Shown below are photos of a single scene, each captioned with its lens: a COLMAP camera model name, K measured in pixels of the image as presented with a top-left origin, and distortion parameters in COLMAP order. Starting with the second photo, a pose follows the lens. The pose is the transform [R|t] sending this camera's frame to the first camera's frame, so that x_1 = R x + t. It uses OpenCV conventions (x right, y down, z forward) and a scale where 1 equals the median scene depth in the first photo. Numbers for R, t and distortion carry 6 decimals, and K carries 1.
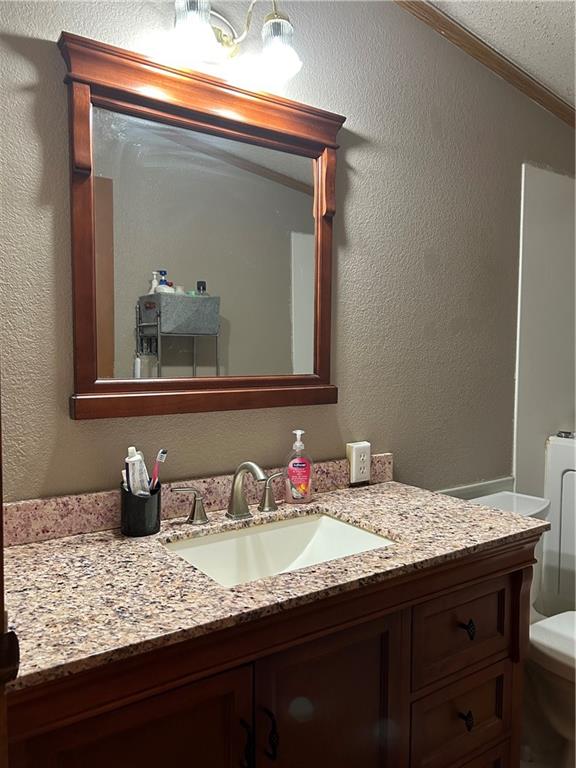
lens RADIAL K [[578.0, 0, 283.3], [0, 578.0, 392.3], [0, 0, 1]] dist [0.059474, -0.068591]
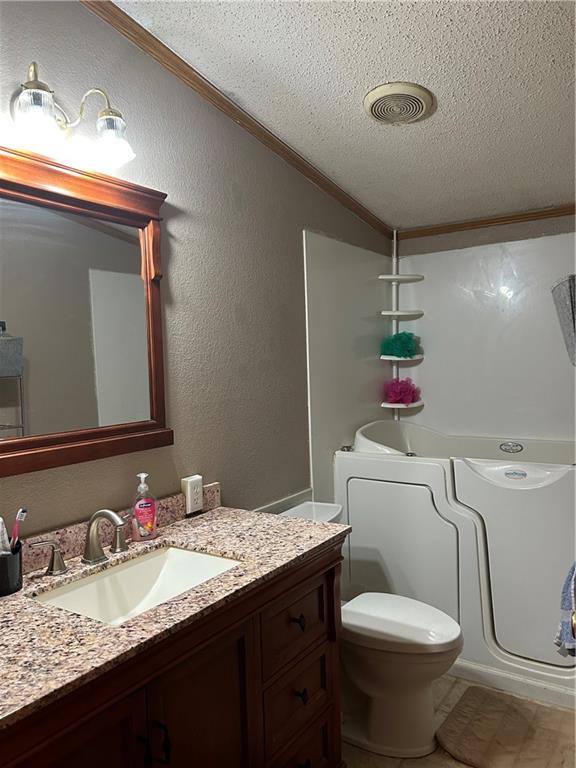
lens RADIAL K [[578.0, 0, 283.3], [0, 578.0, 392.3], [0, 0, 1]] dist [0.059474, -0.068591]
pose [[0.929903, -0.052092, 0.364096, -0.132109], [0.062156, 0.997939, -0.015968, -0.059545], [-0.362514, 0.037479, 0.931224, -0.146009]]
